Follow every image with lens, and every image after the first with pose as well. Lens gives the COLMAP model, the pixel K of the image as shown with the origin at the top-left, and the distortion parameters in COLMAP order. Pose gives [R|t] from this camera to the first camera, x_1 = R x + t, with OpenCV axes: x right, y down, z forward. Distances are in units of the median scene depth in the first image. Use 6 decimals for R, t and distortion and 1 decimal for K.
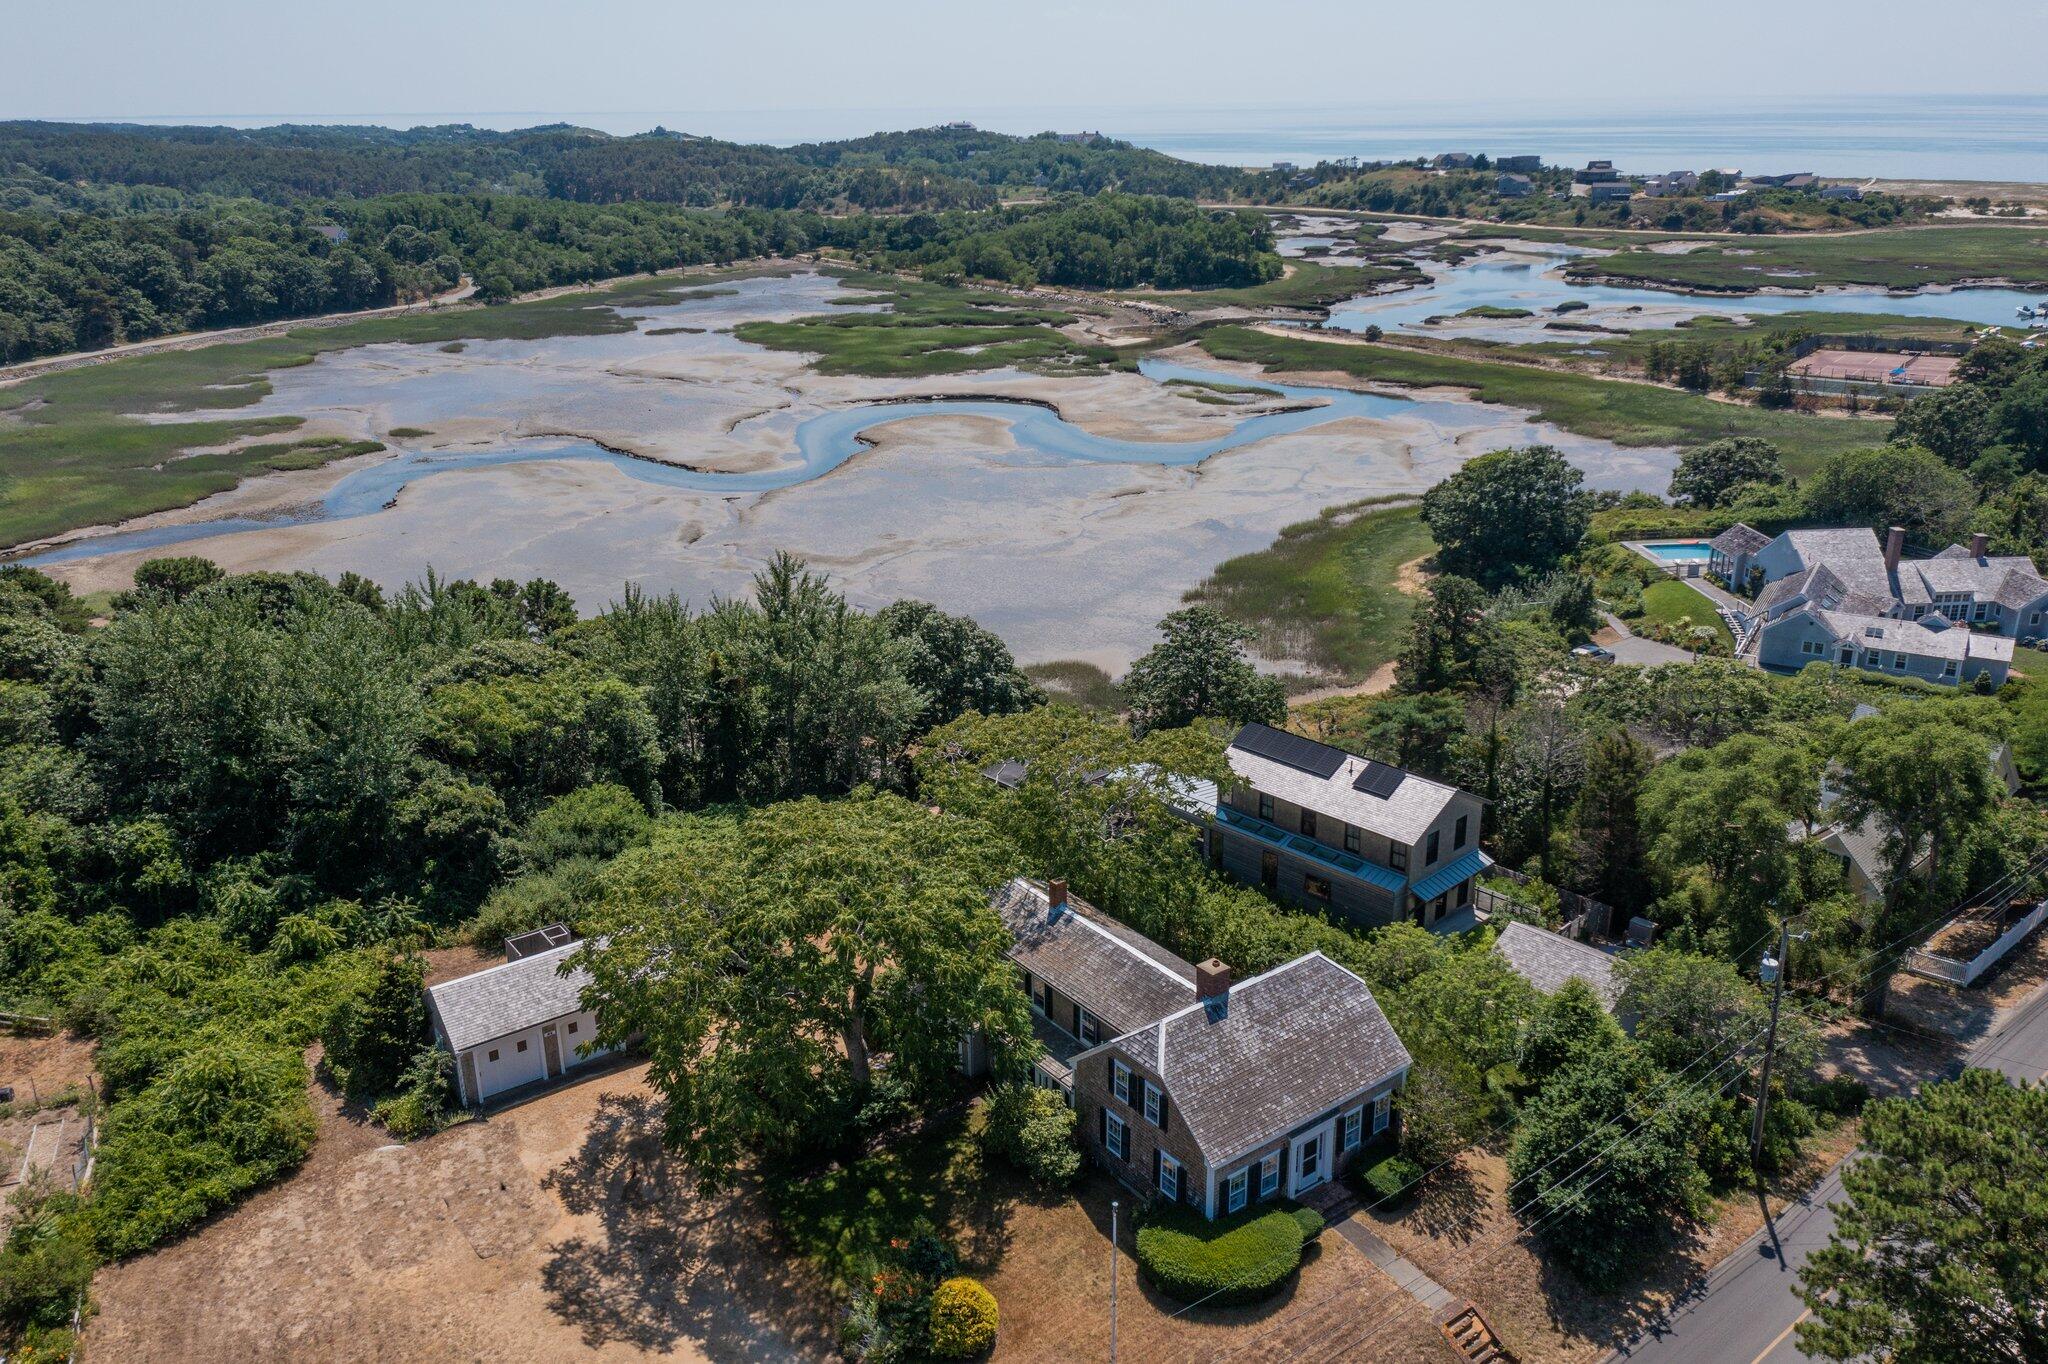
lens RADIAL K [[1623.8, 0, 1035.9], [0, 1623.8, 686.3], [0, 0, 1]] dist [-0.012595, 0.037661]
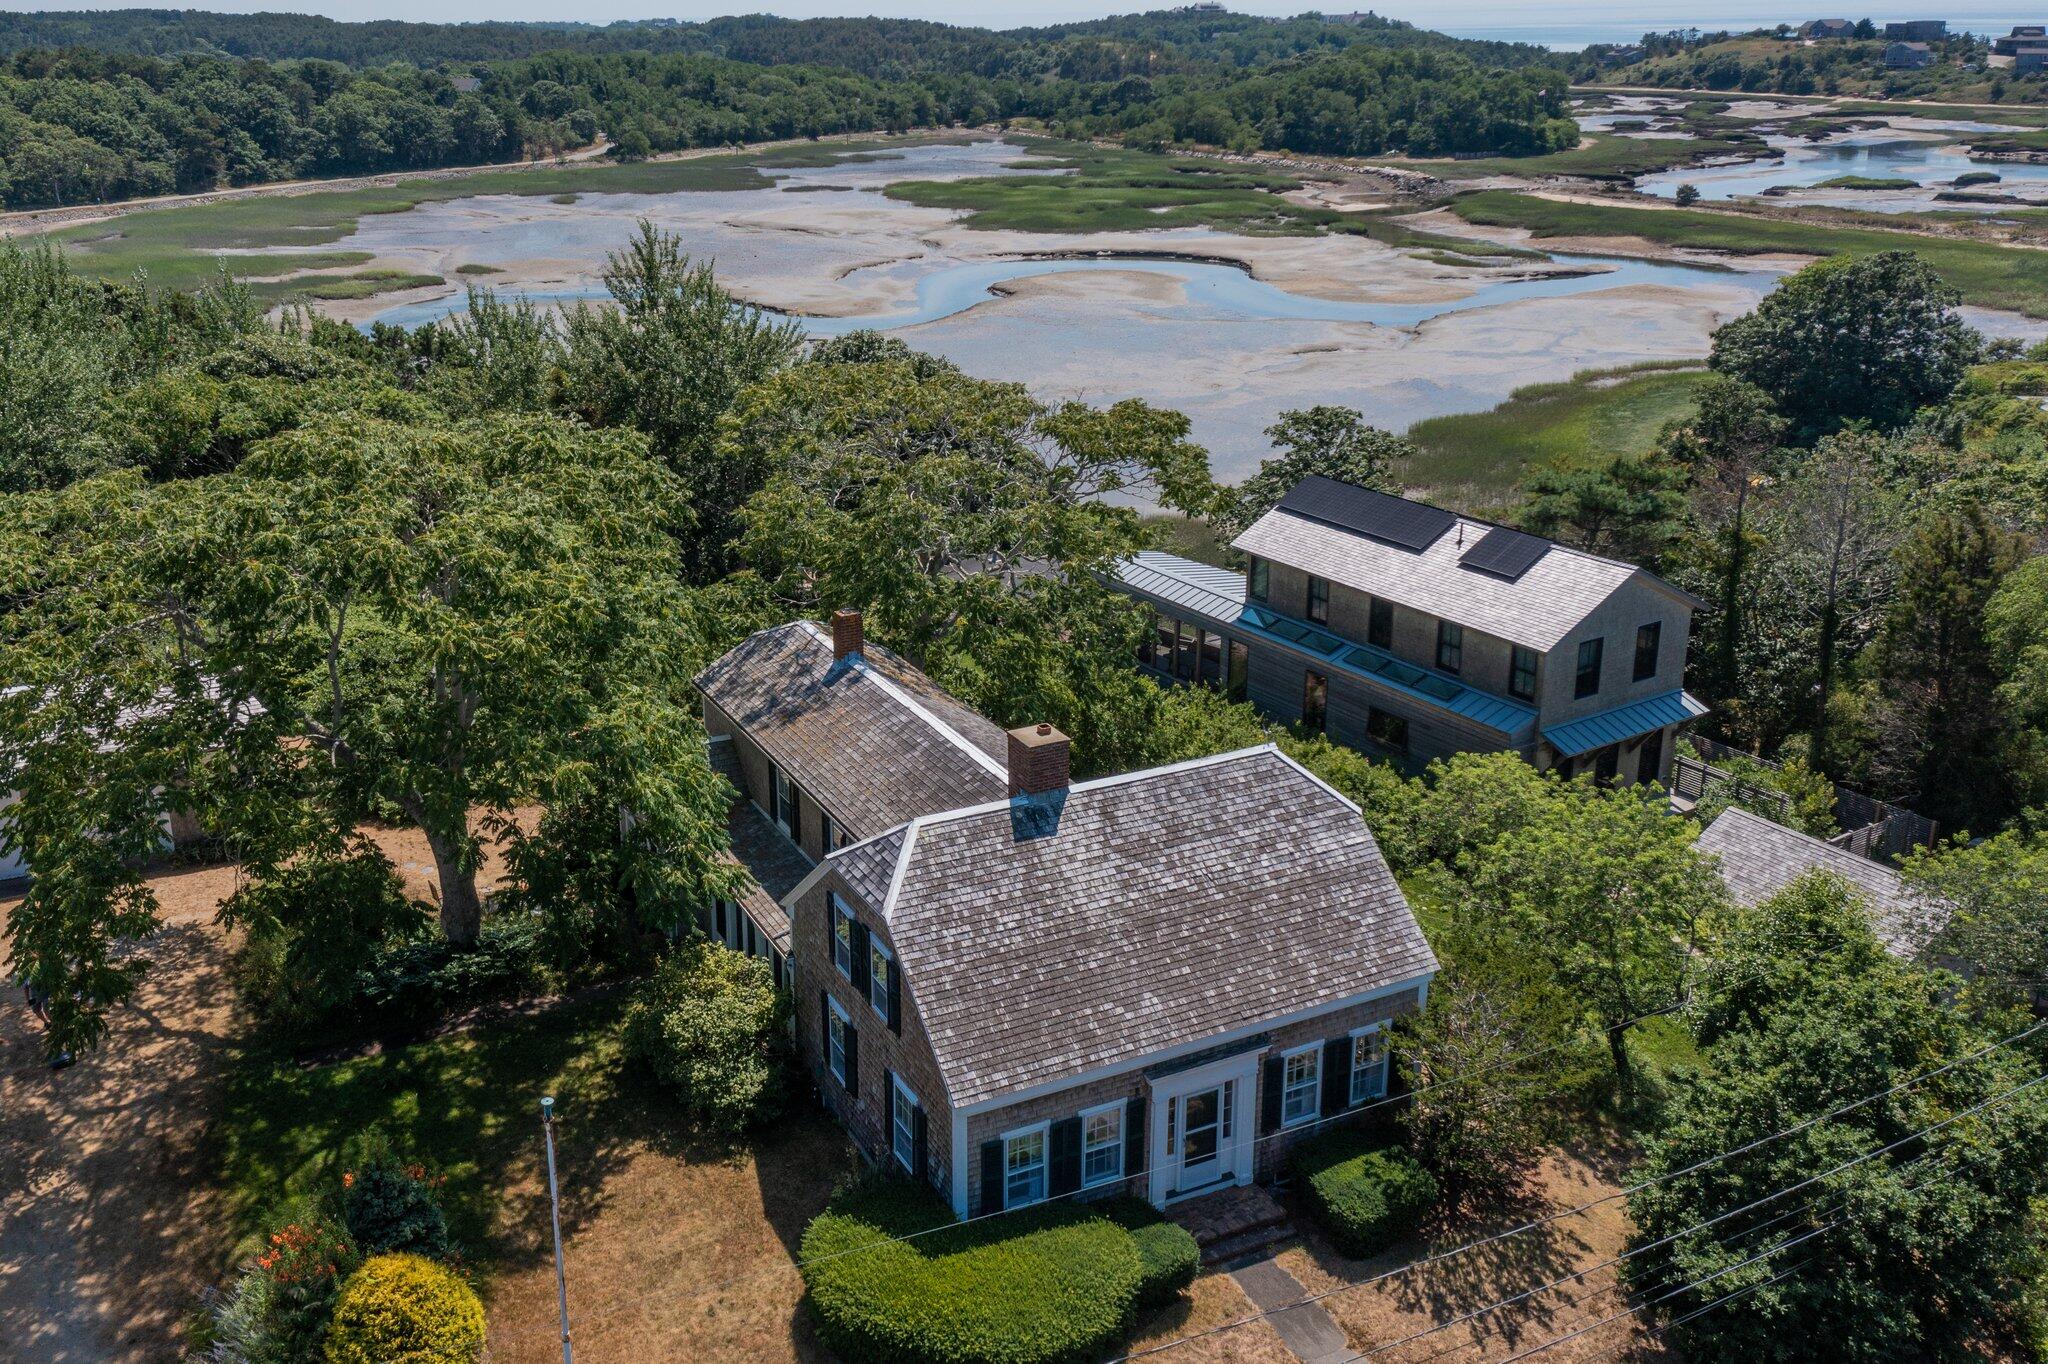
lens RADIAL K [[1853.3, 0, 884.7], [0, 1853.3, 597.3], [0, 0, 1]] dist [-0.000291, 0.016022]
pose [[0.976175, 0.060807, -0.208290, 0.073146], [-0.068845, 0.997128, -0.031550, 0.060546], [0.205773, 0.045138, 0.977558, 0.164376]]
